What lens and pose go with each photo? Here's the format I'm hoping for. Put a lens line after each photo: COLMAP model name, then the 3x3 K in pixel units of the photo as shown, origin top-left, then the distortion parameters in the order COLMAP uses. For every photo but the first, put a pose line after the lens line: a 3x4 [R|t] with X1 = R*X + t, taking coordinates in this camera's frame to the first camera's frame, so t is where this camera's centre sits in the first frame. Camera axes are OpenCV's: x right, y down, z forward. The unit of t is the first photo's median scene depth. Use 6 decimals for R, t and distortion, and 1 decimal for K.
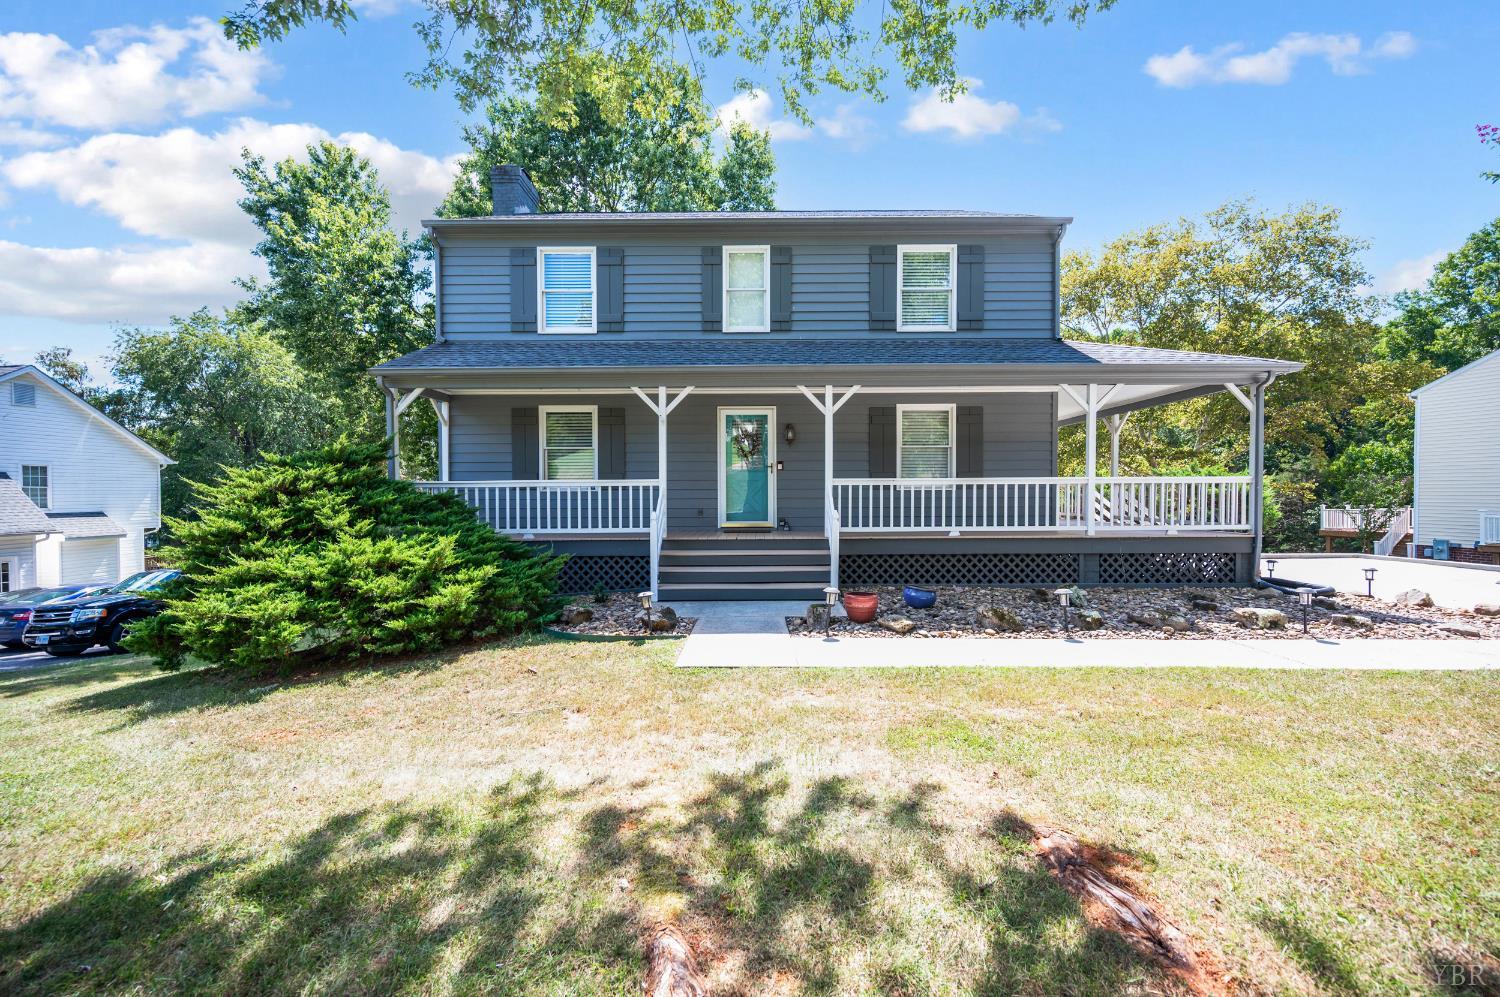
lens RADIAL K [[705.0, 0, 750.0], [0, 705.0, 498.5], [0, 0, 1]] dist [0.000777, 0.000072]
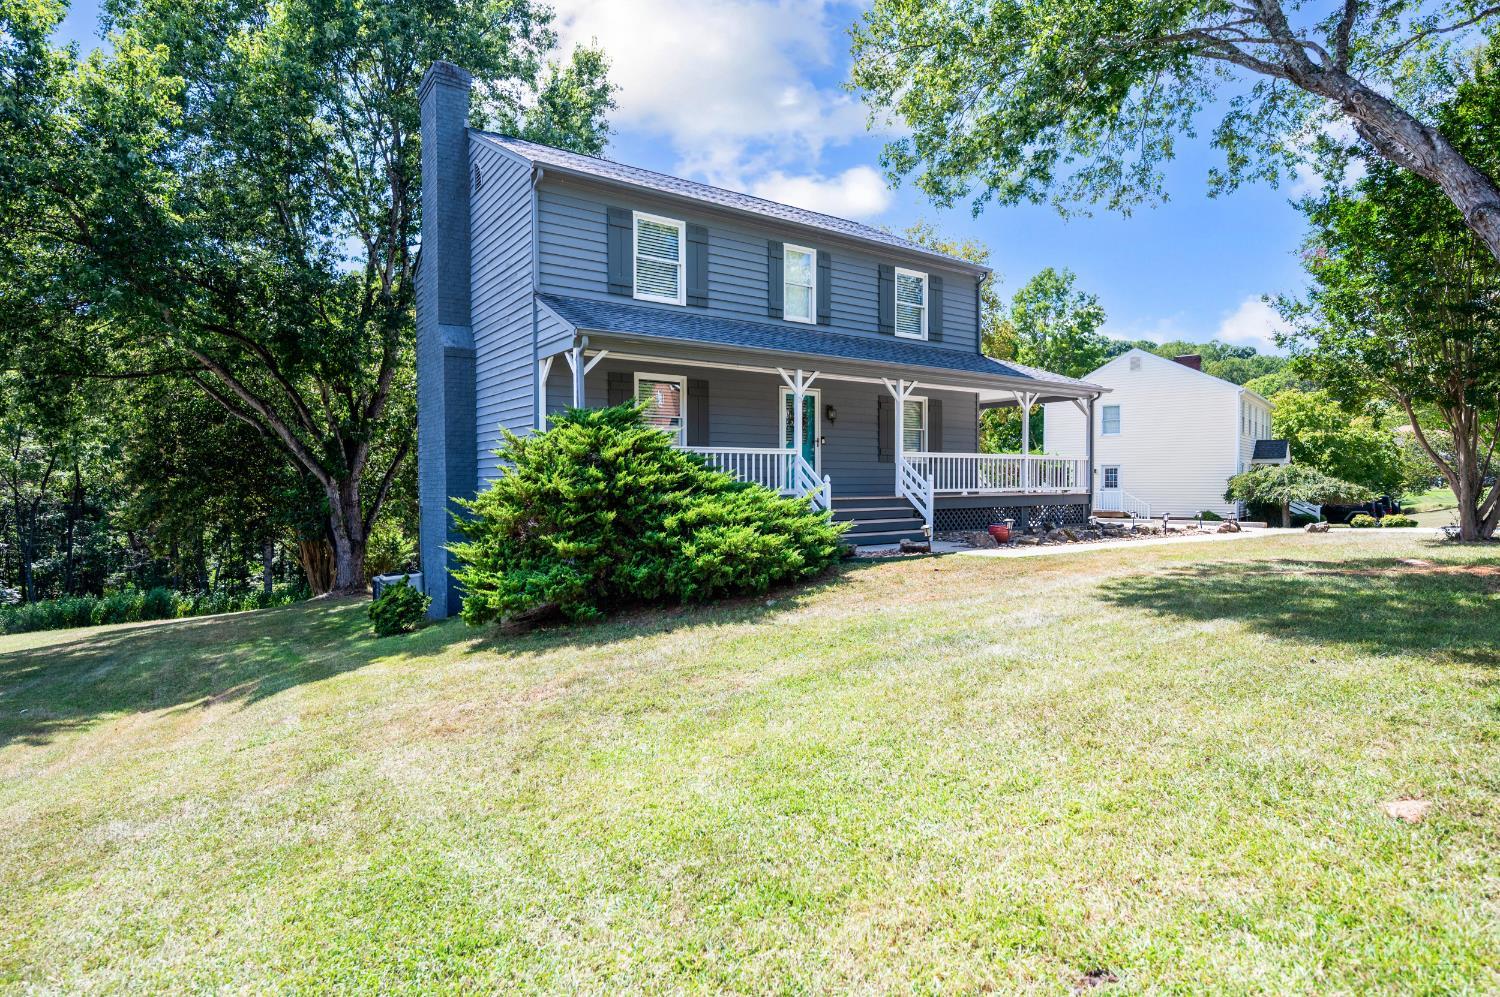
lens RADIAL K [[770.8, 0, 750.0], [0, 770.8, 498.5], [0, 0, 1]] dist [0.000282, -0.000050]
pose [[0.816224, -0.013698, 0.577574, -0.803324], [-0.011571, 0.999131, 0.040047, 0.003441], [-0.577620, -0.039371, 0.815356, 0.002803]]
